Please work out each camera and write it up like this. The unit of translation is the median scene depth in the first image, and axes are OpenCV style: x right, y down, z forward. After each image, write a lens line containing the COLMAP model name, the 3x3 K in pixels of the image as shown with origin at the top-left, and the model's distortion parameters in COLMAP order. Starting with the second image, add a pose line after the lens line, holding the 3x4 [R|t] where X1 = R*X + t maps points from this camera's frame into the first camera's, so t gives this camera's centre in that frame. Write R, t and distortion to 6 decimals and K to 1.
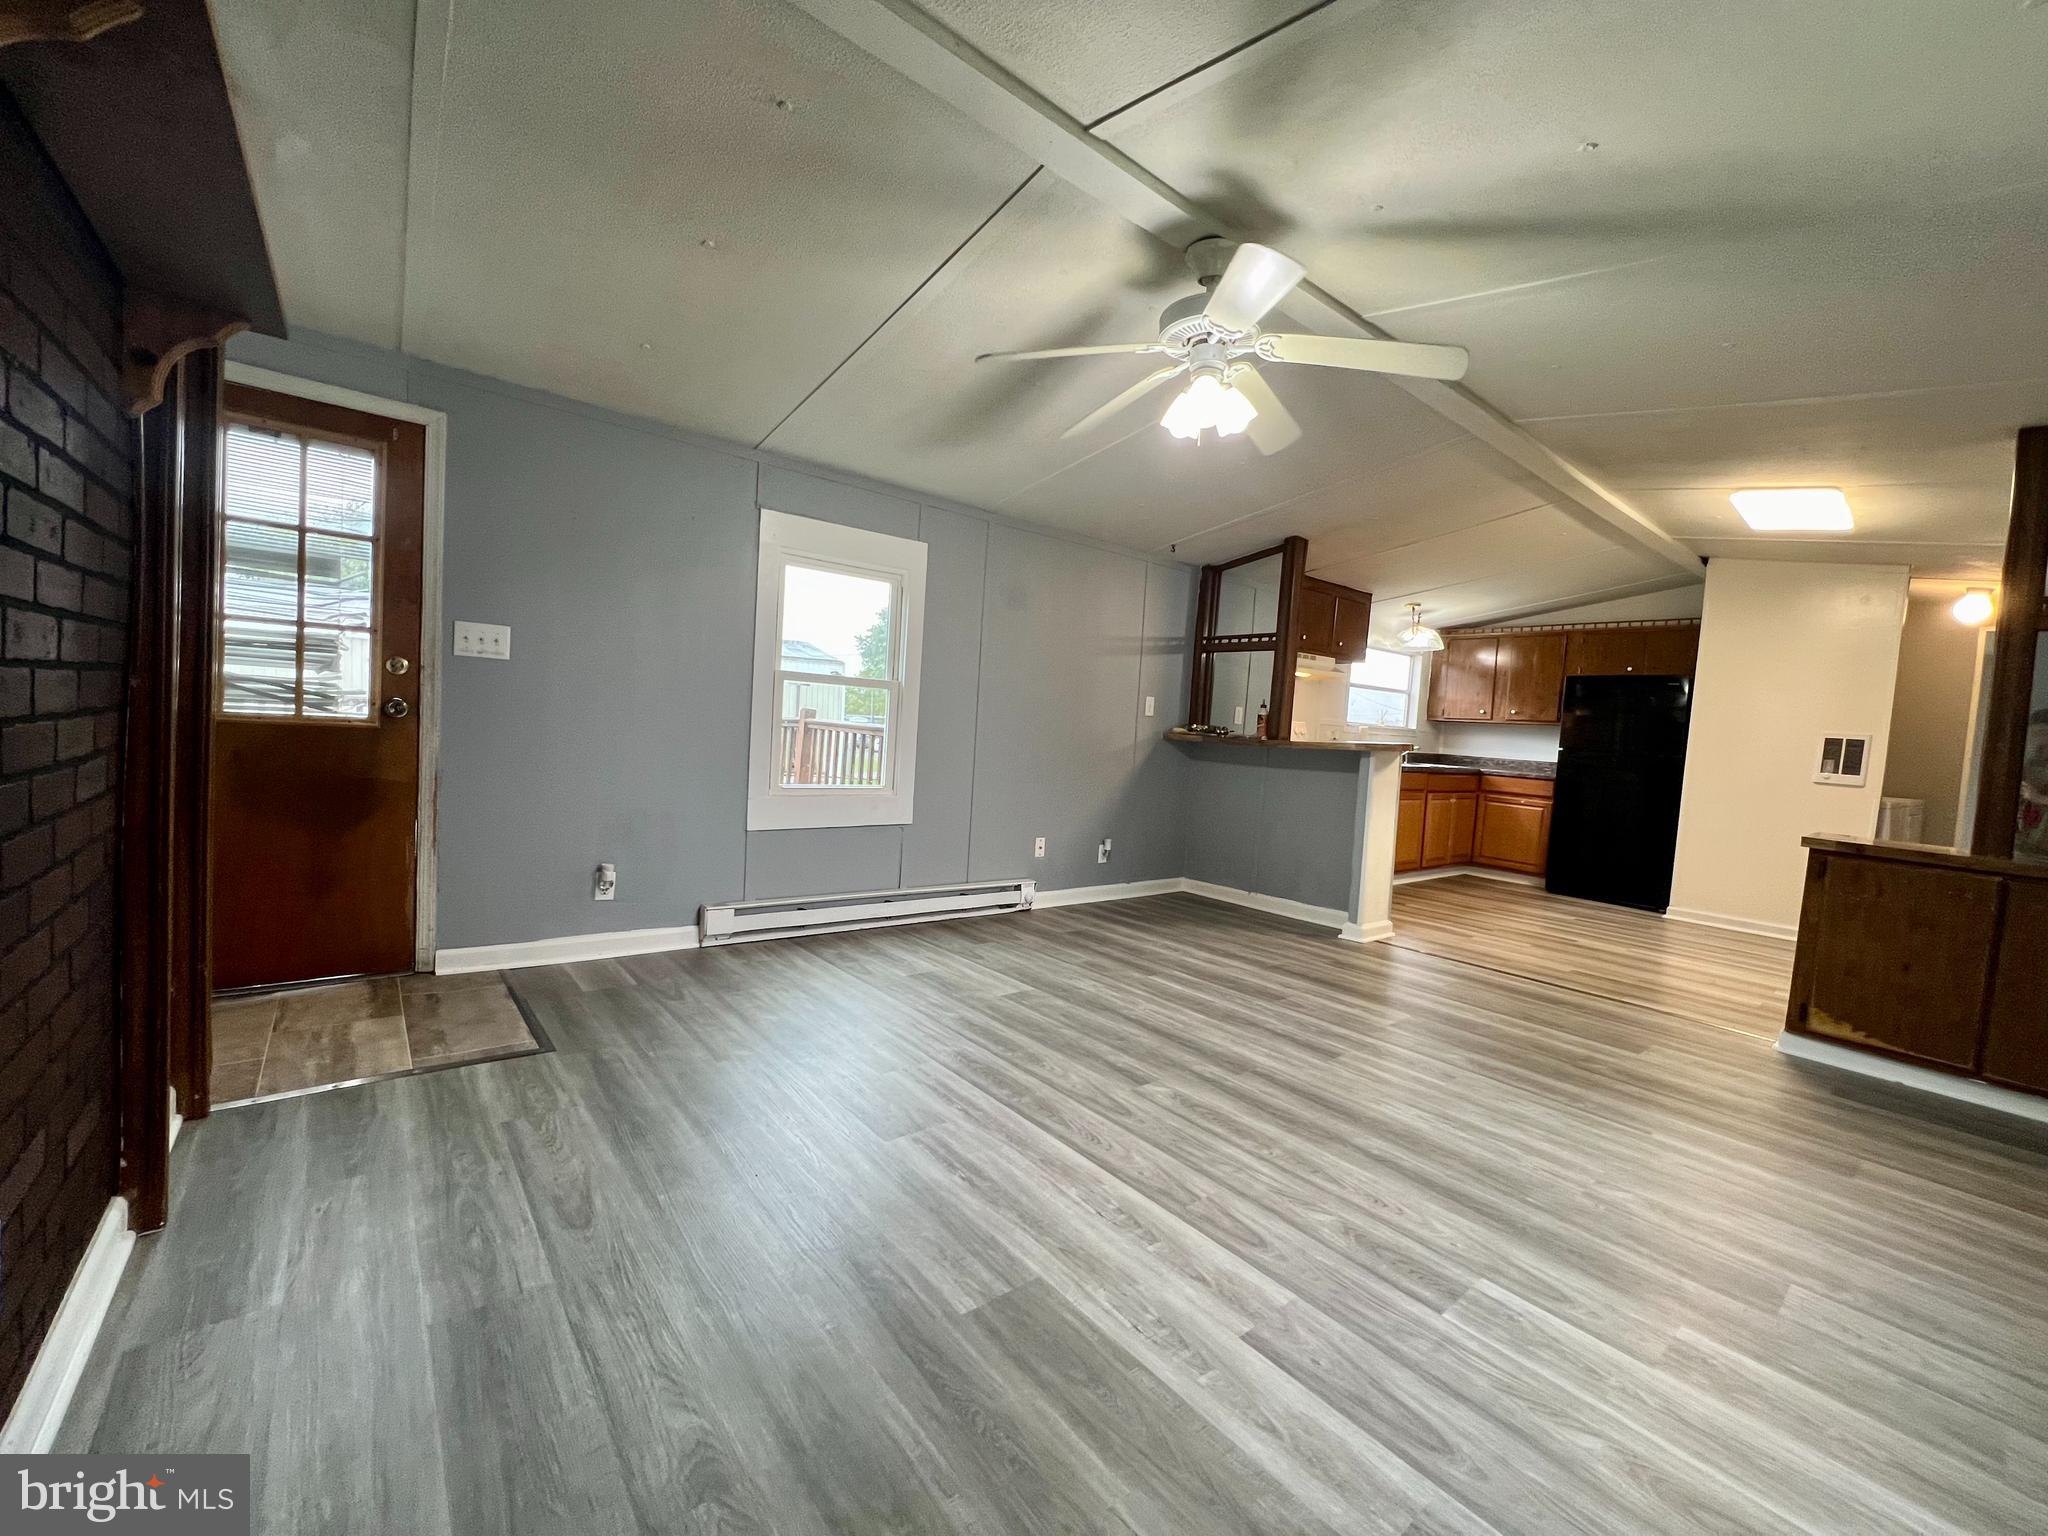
lens RADIAL K [[819.0, 0, 1019.5], [0, 819.0, 768.1], [0, 0, 1]] dist [-0.001928, 0.000158]
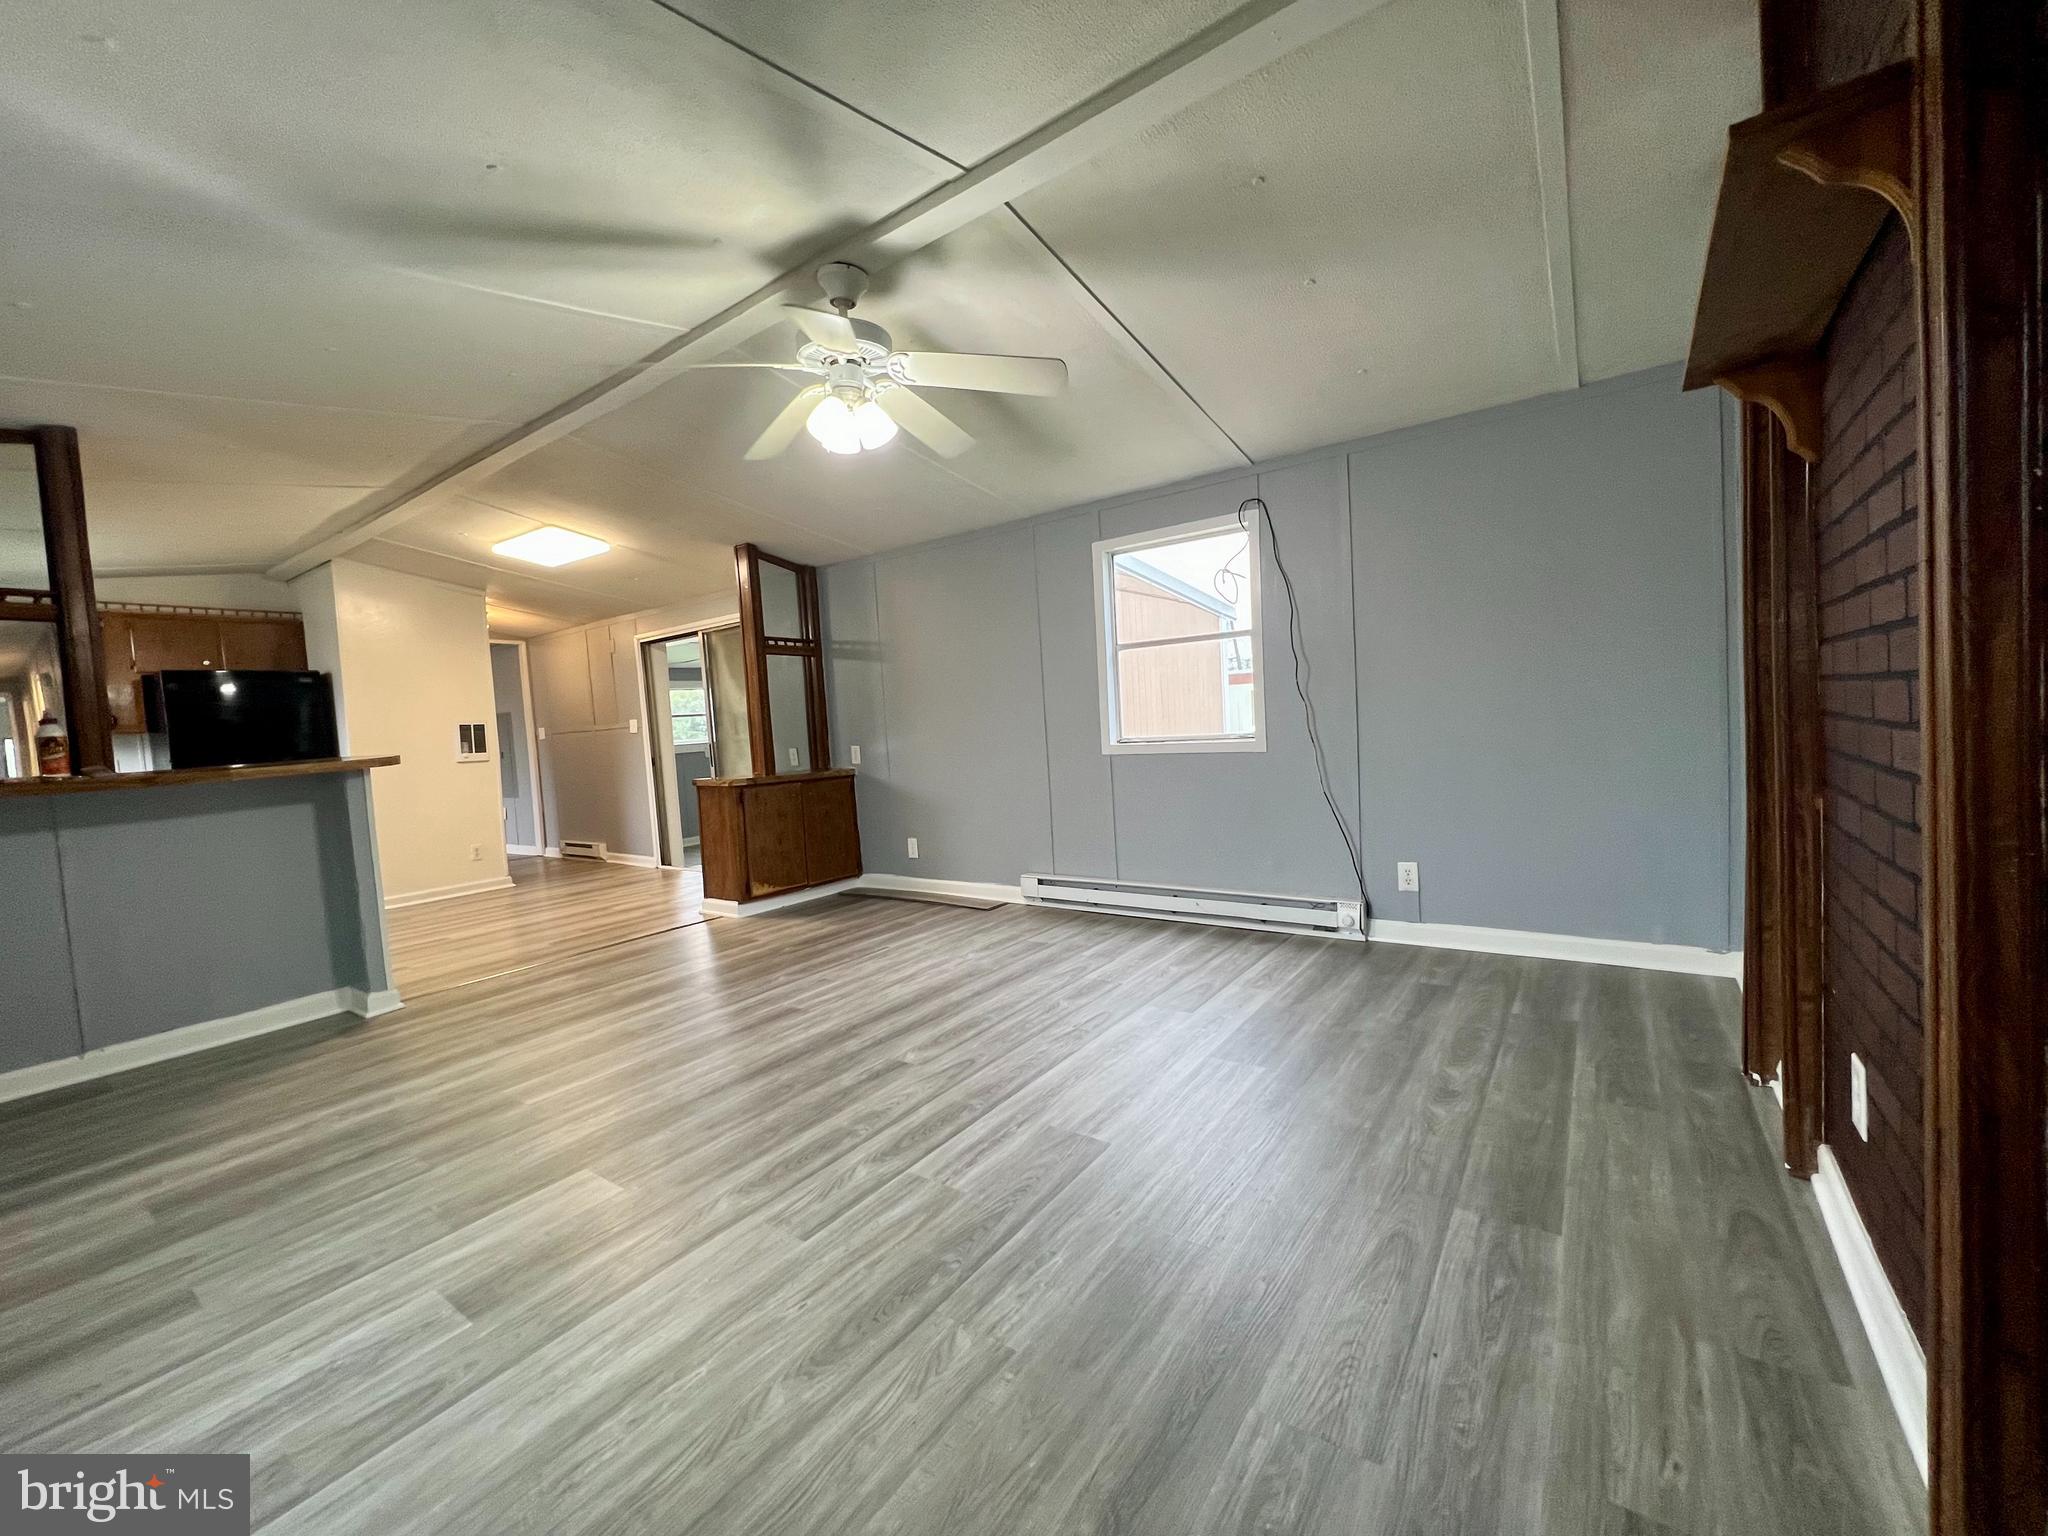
lens RADIAL K [[819.0, 0, 1019.5], [0, 819.0, 768.1], [0, 0, 1]] dist [-0.001928, 0.000158]
pose [[-0.268001, -0.102028, 0.958001, -0.776415], [0.094558, 0.986790, 0.131546, -0.104187], [-0.958767, 0.125841, -0.254813, 0.968383]]
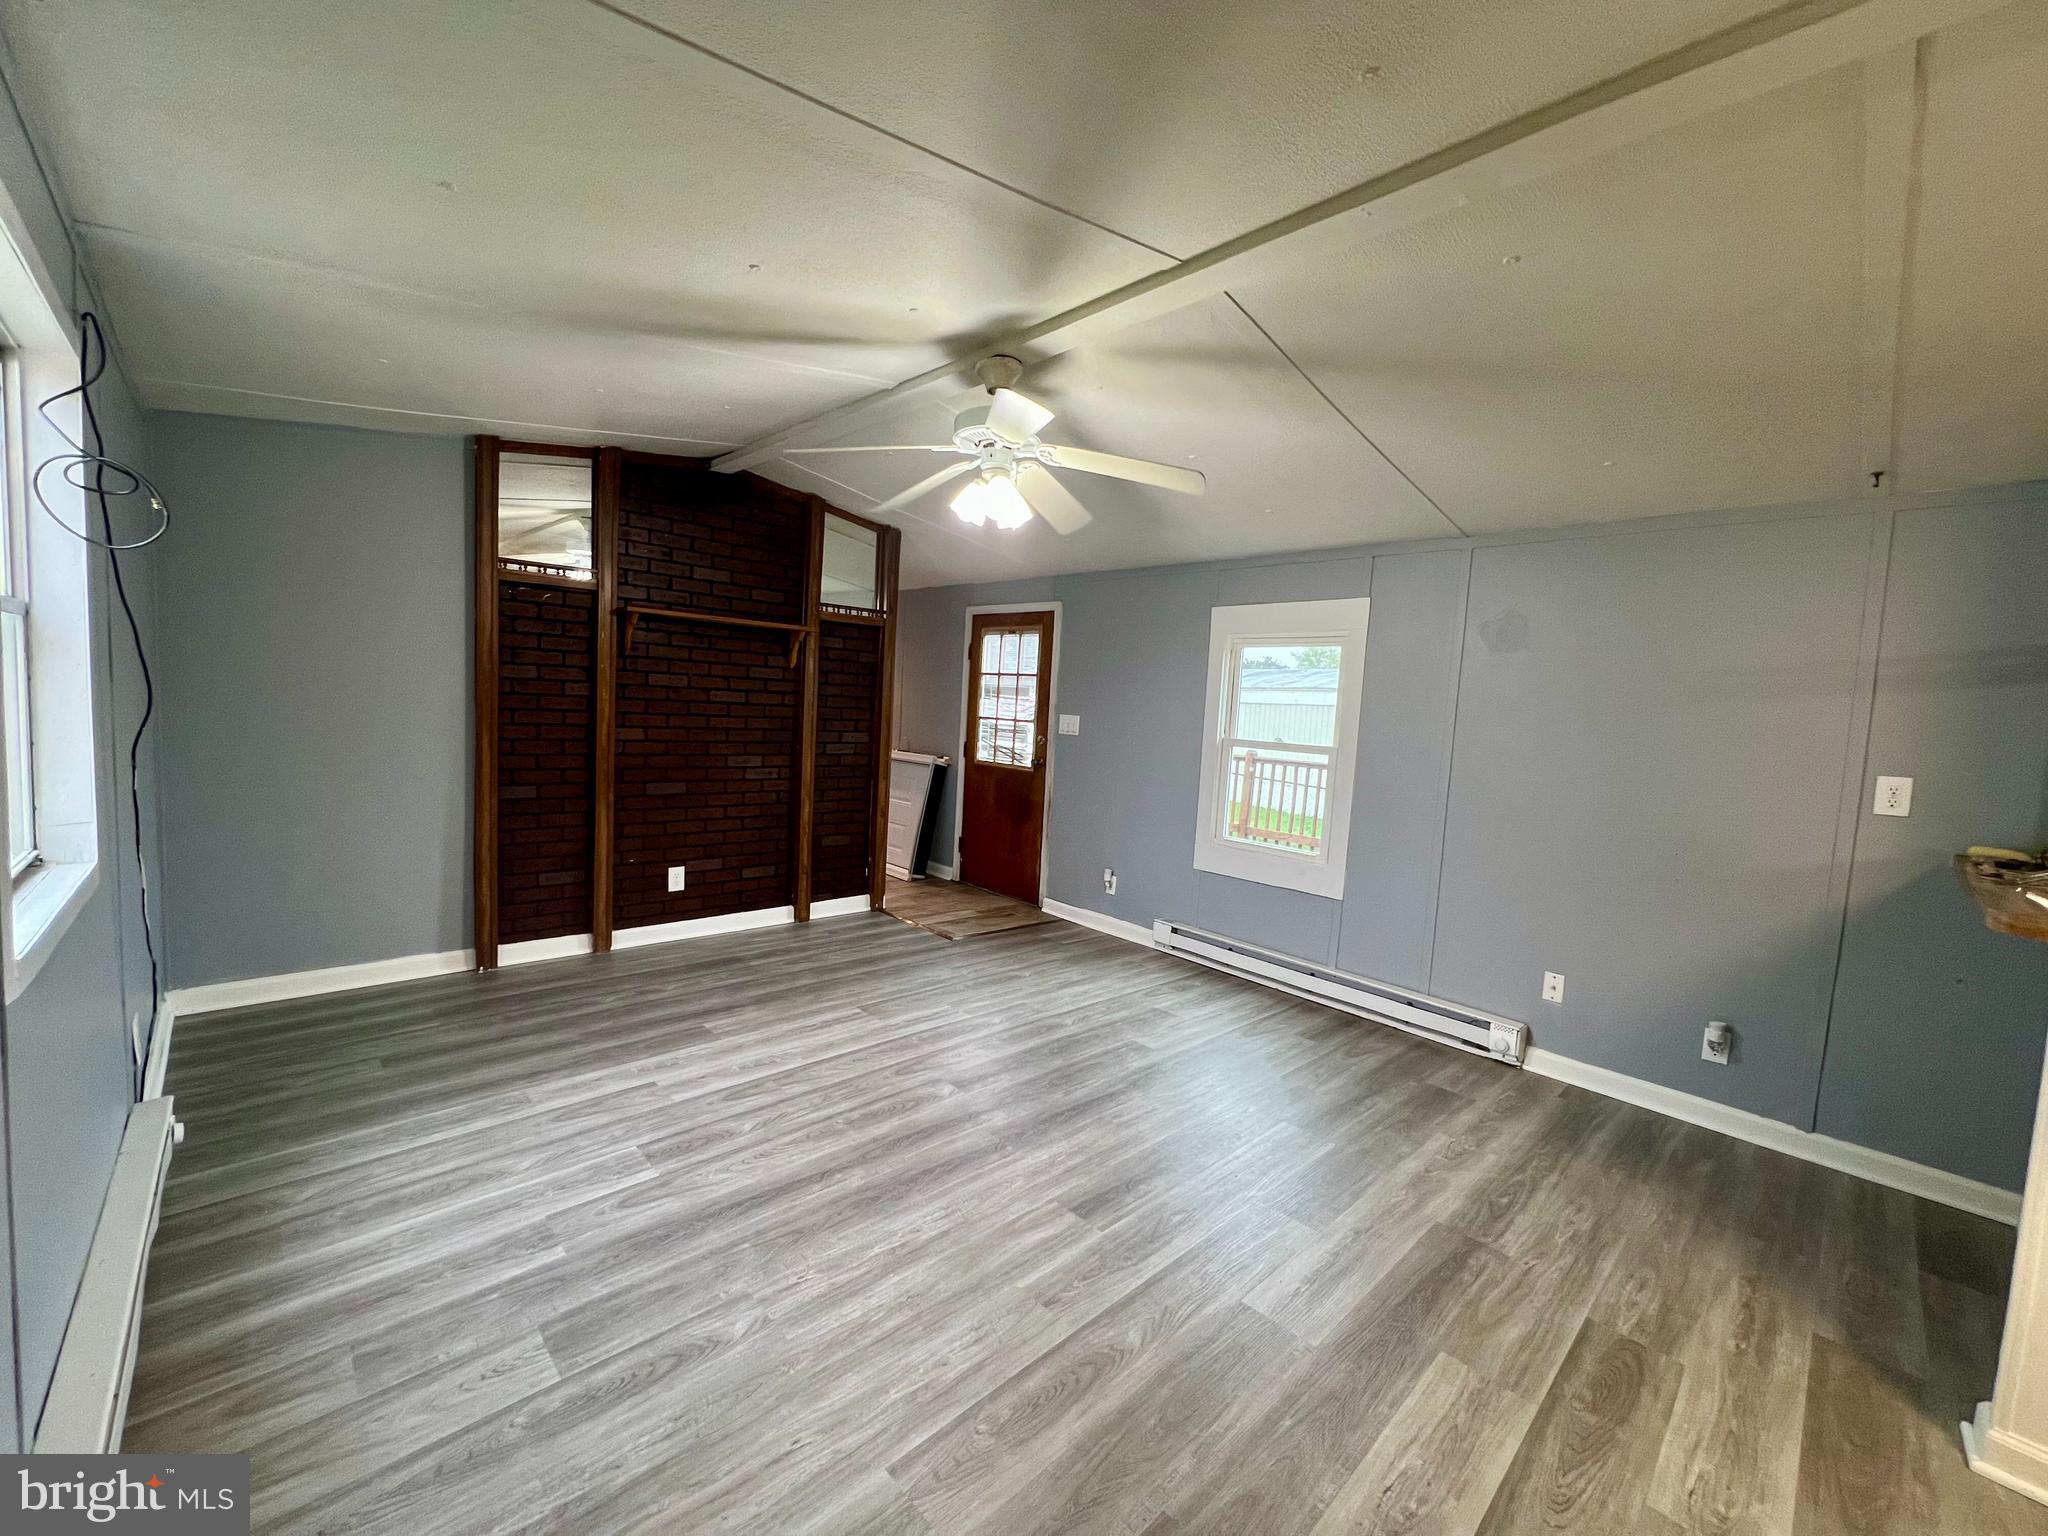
lens RADIAL K [[819.0, 0, 1019.5], [0, 819.0, 768.1], [0, 0, 1]] dist [-0.001928, 0.000158]
pose [[0.081985, 0.019608, -0.996441, 1.185113], [-0.107711, 0.994125, 0.010700, -0.079896], [0.990796, 0.106451, 0.083615, 0.849841]]
